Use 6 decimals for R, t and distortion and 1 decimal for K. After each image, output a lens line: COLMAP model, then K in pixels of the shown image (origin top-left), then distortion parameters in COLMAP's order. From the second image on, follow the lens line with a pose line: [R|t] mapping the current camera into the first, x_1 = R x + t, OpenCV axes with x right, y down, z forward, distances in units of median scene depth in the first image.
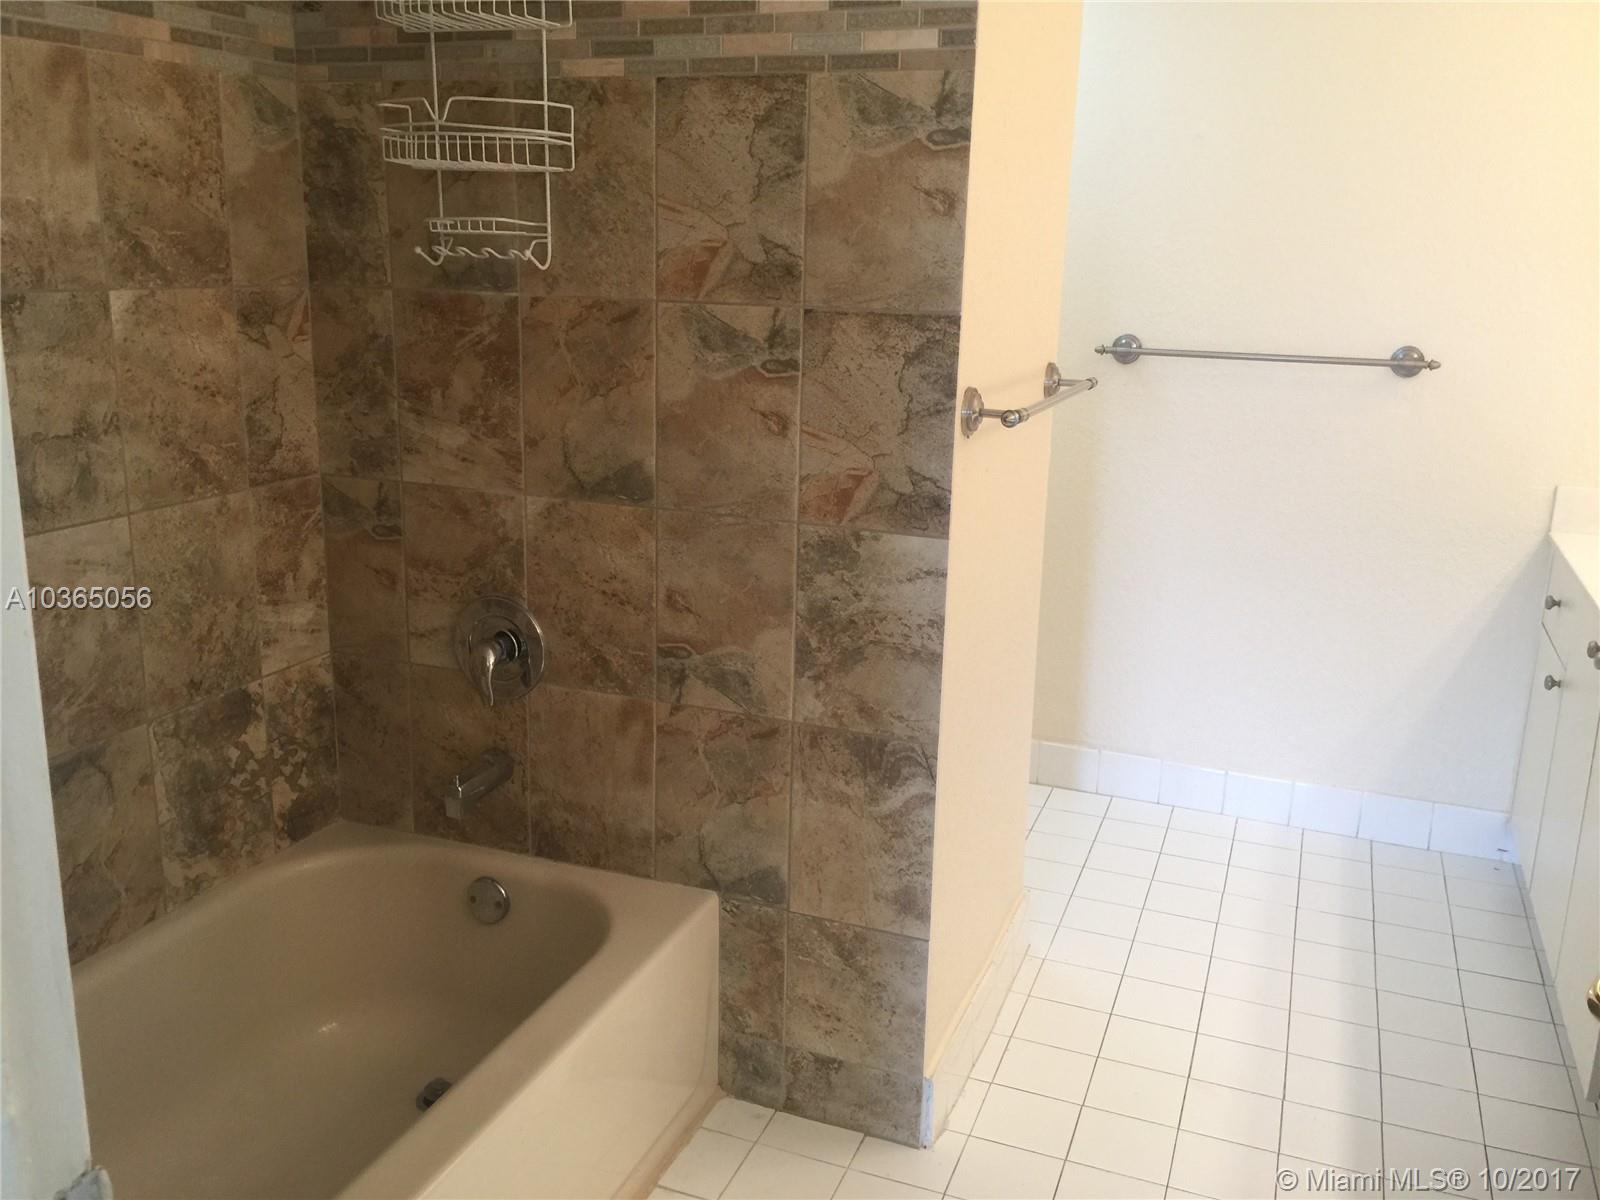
lens RADIAL K [[1390.9, 0, 790.6], [0, 1390.9, 591.7], [0, 0, 1]] dist [0.077713, -0.065359]
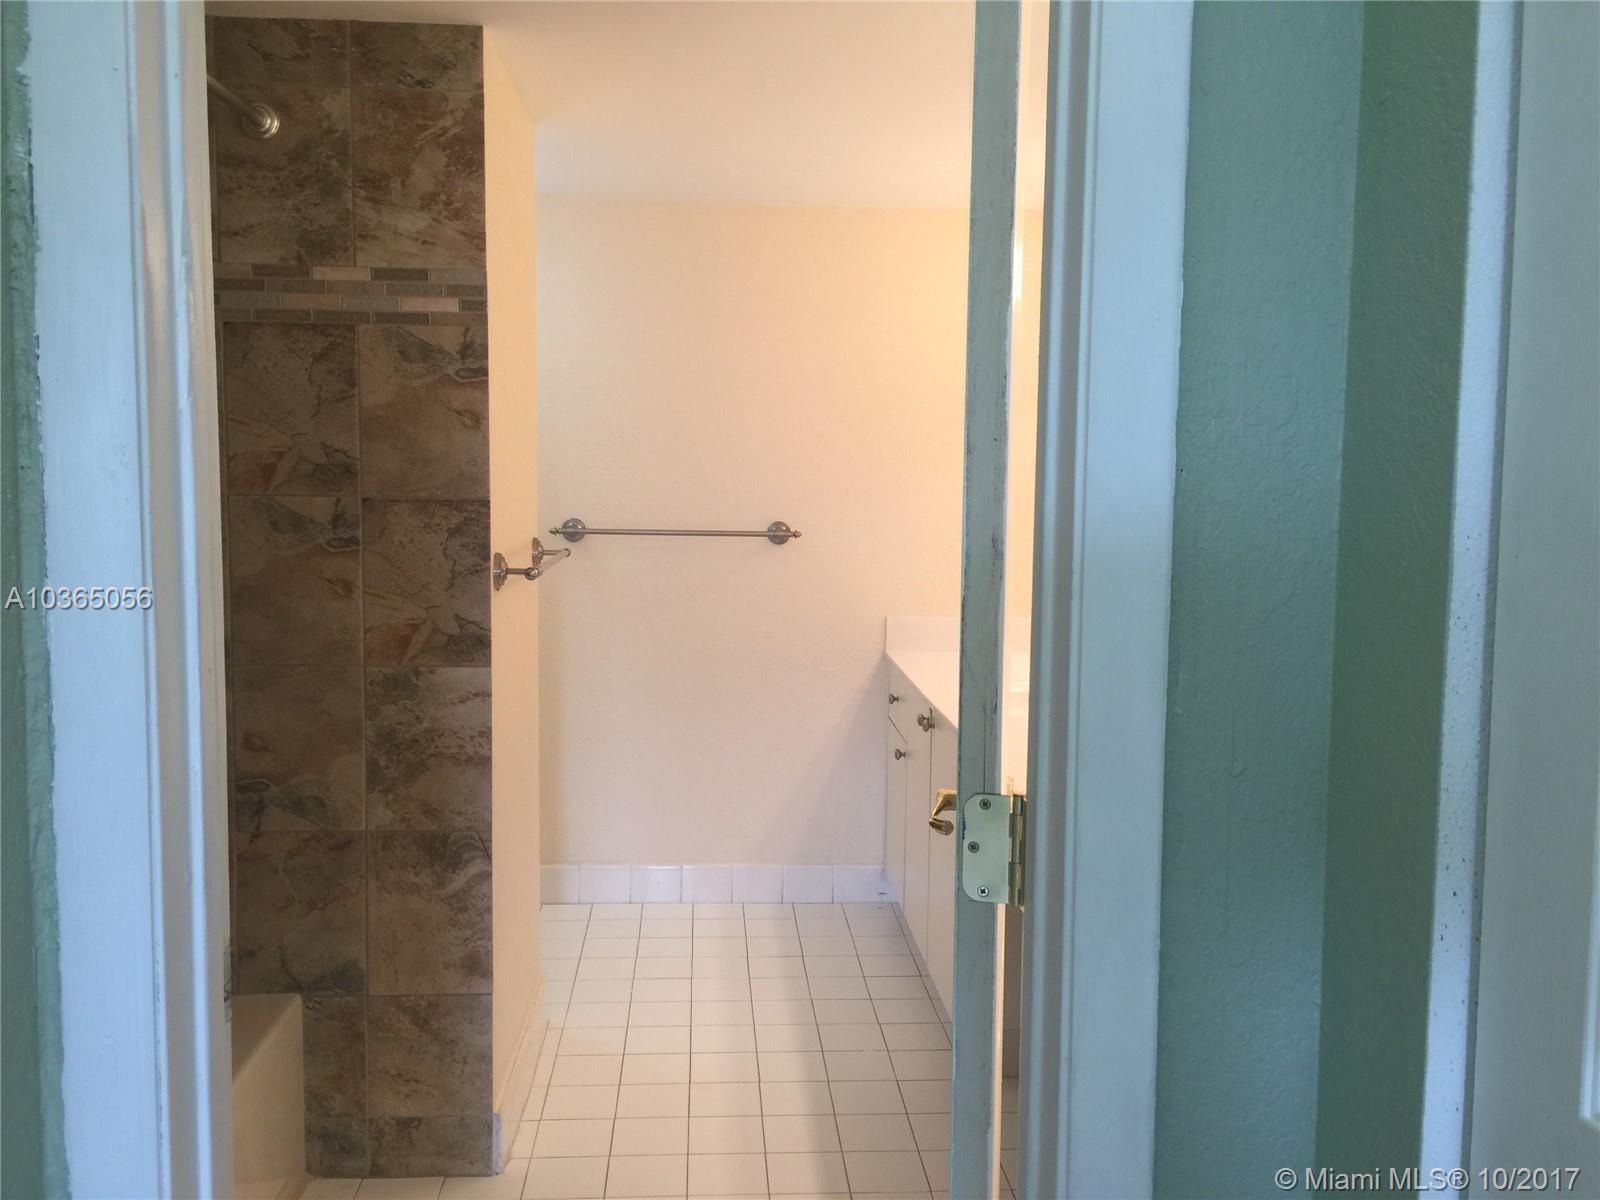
lens RADIAL K [[1390.9, 0, 799.1], [0, 1390.9, 599.5], [0, 0, 1]] dist [0.077713, -0.065359]
pose [[0.905180, -0.055556, 0.421382, -0.160481], [0.111170, 0.987853, -0.108566, 0.068450], [-0.410232, 0.145117, 0.900361, -0.287915]]
